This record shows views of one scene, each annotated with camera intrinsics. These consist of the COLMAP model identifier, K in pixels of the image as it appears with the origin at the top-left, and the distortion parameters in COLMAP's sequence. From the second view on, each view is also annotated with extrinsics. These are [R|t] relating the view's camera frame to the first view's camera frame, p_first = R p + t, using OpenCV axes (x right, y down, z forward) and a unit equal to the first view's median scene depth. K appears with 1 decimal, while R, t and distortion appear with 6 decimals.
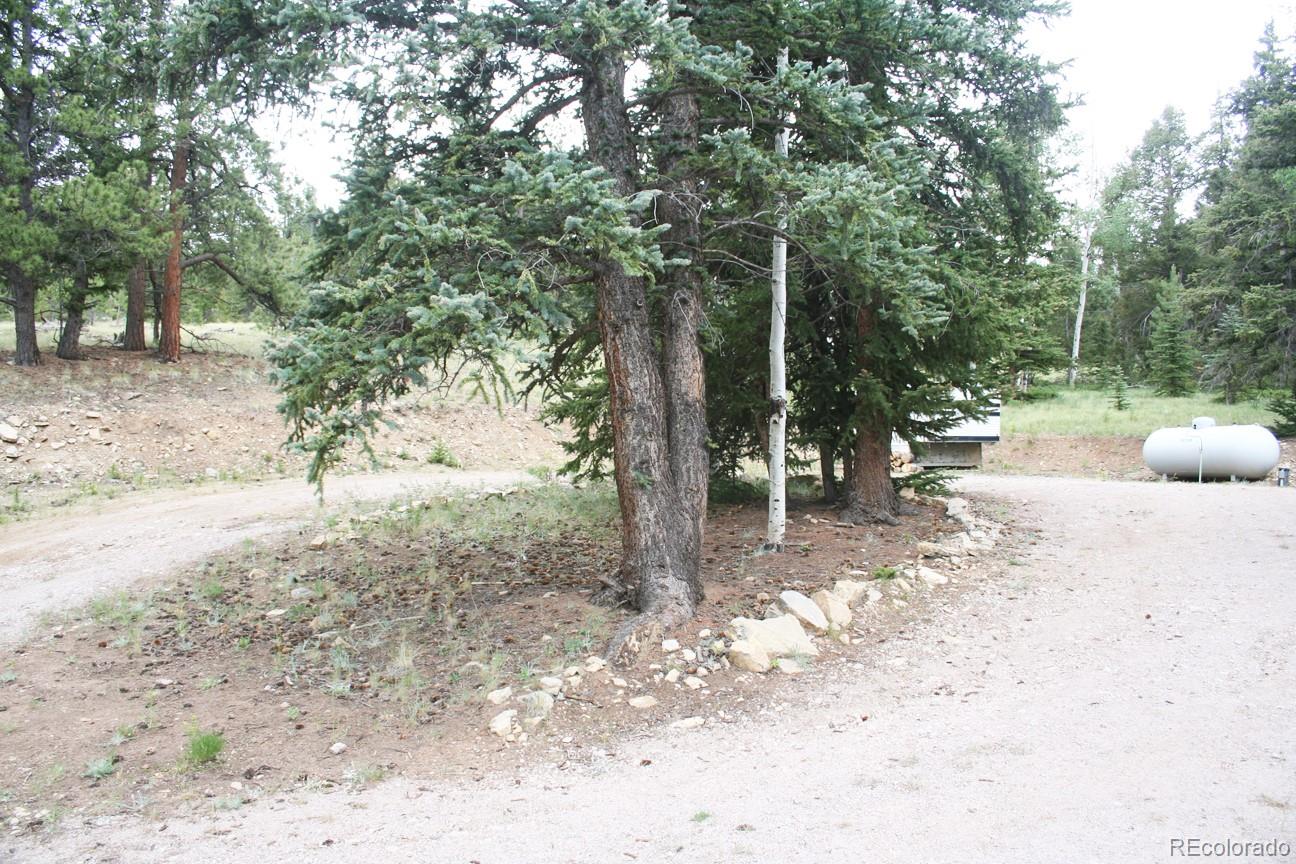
lens RADIAL K [[1079.0, 0, 648.0], [0, 1079.0, 432.0], [0, 0, 1]] dist [-0.139584, 0.094510]
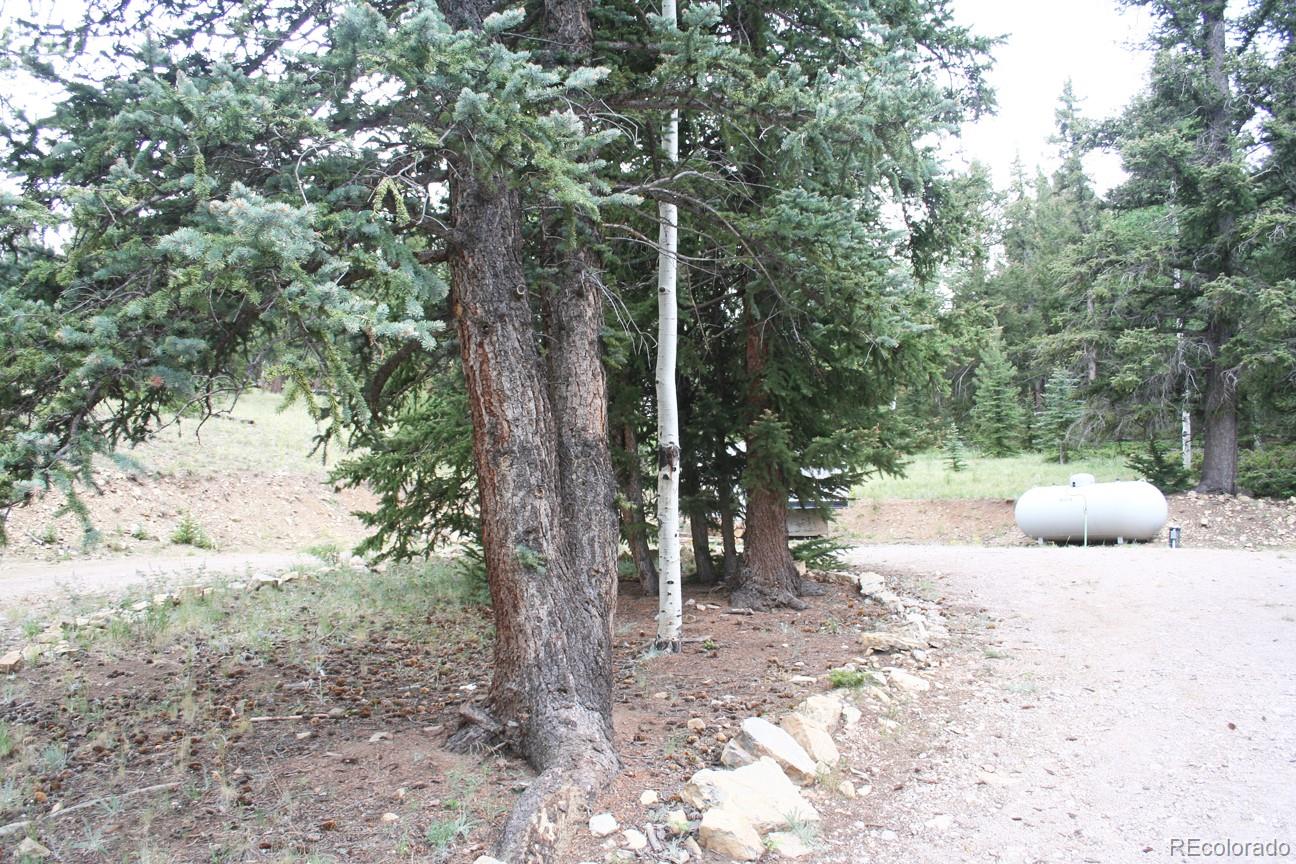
lens RADIAL K [[1144.4, 0, 651.0], [0, 1144.4, 438.0], [0, 0, 1]] dist [-0.153127, 0.153697]
pose [[0.978687, -0.004102, 0.205316, -0.062817], [0.016452, 0.998153, -0.058477, 0.011299], [-0.204697, 0.060608, 0.976947, 0.259346]]
